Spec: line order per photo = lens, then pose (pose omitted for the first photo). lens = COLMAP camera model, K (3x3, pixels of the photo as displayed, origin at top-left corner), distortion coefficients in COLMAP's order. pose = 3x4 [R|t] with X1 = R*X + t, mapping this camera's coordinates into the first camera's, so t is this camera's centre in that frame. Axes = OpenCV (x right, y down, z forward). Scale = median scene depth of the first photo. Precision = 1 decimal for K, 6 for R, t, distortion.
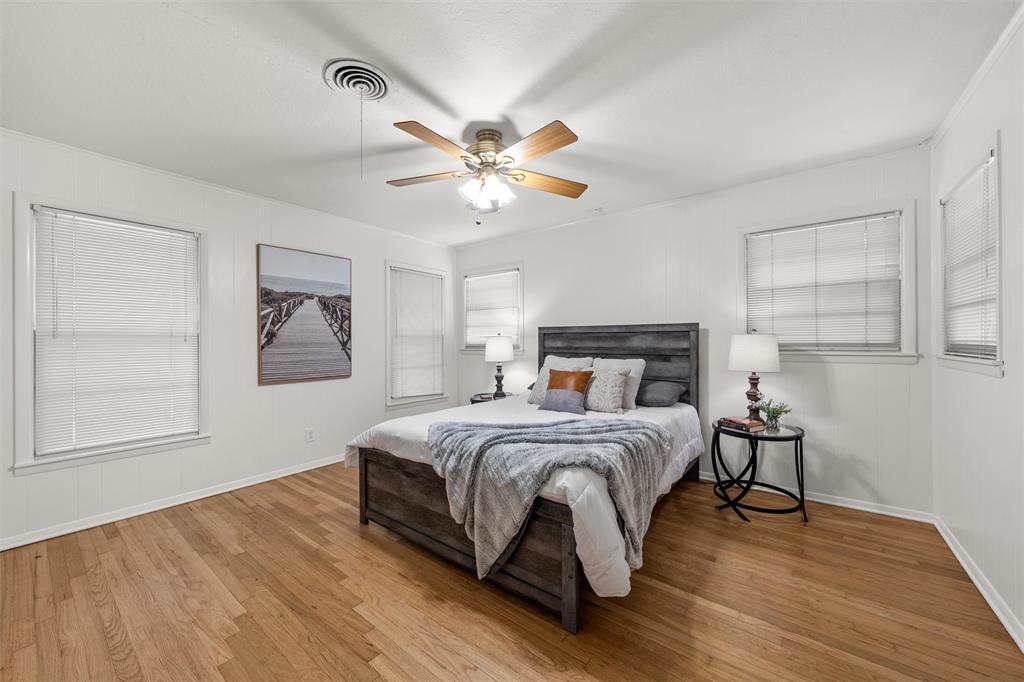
lens RADIAL K [[361.2, 0, 512.0], [0, 361.2, 341.0], [0, 0, 1]] dist [-0.000122, -0.000028]
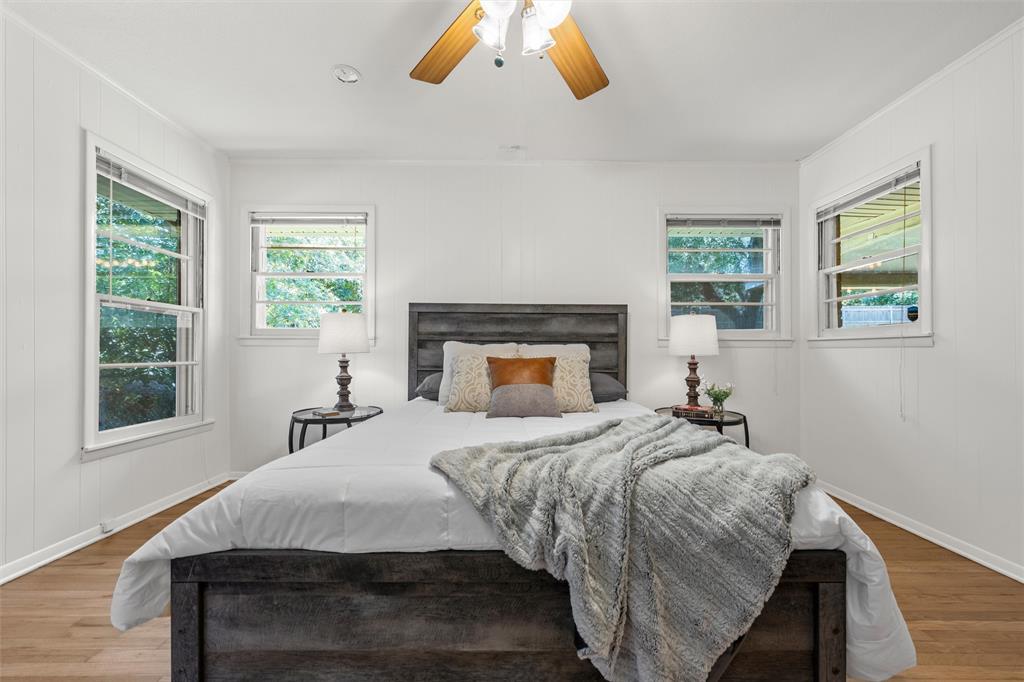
lens RADIAL K [[410.1, 0, 511.8], [0, 410.1, 348.1], [0, 0, 1]] dist [-0.001225, -0.000138]
pose [[0.800757, 0.012752, 0.598854, -0.307831], [-0.010934, 0.999918, -0.006672, 0.065828], [-0.598890, -0.001205, 0.800830, 0.364797]]
